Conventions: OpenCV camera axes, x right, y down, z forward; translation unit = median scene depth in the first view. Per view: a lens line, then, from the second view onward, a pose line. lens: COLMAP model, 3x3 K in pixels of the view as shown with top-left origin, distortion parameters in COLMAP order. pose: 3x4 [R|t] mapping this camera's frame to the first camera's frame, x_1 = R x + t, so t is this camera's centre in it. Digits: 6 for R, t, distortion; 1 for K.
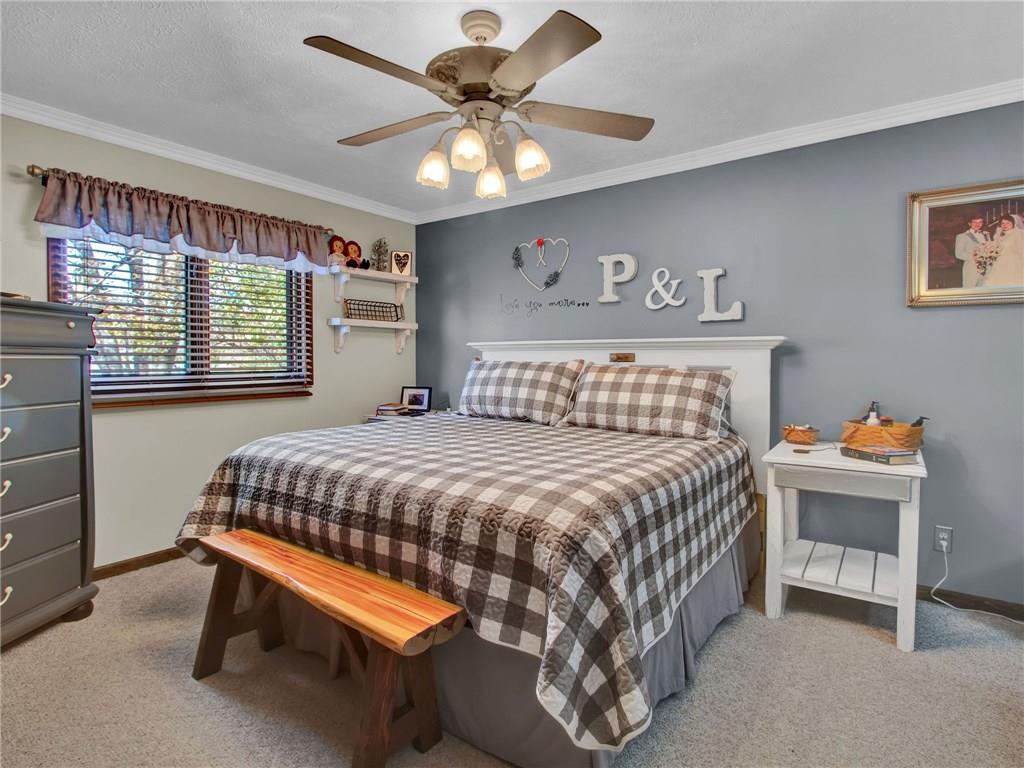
lens RADIAL K [[542.1, 0, 512.5], [0, 542.1, 379.0], [0, 0, 1]] dist [-0.001514, 0.000035]
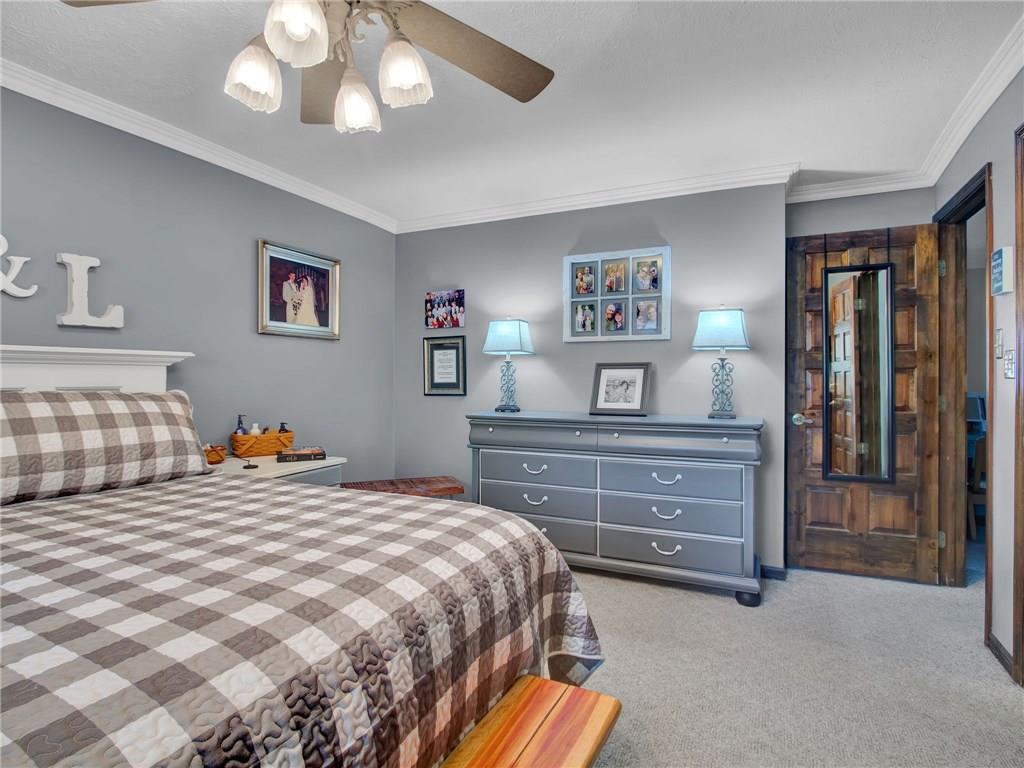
lens RADIAL K [[542.1, 0, 513.0], [0, 542.1, 377.5], [0, 0, 1]] dist [-0.001514, 0.000035]
pose [[-0.171609, -0.005984, 0.985147, -0.549545], [0.037316, 0.999224, 0.012570, -0.029499], [-0.984458, 0.038919, -0.171253, 0.664731]]
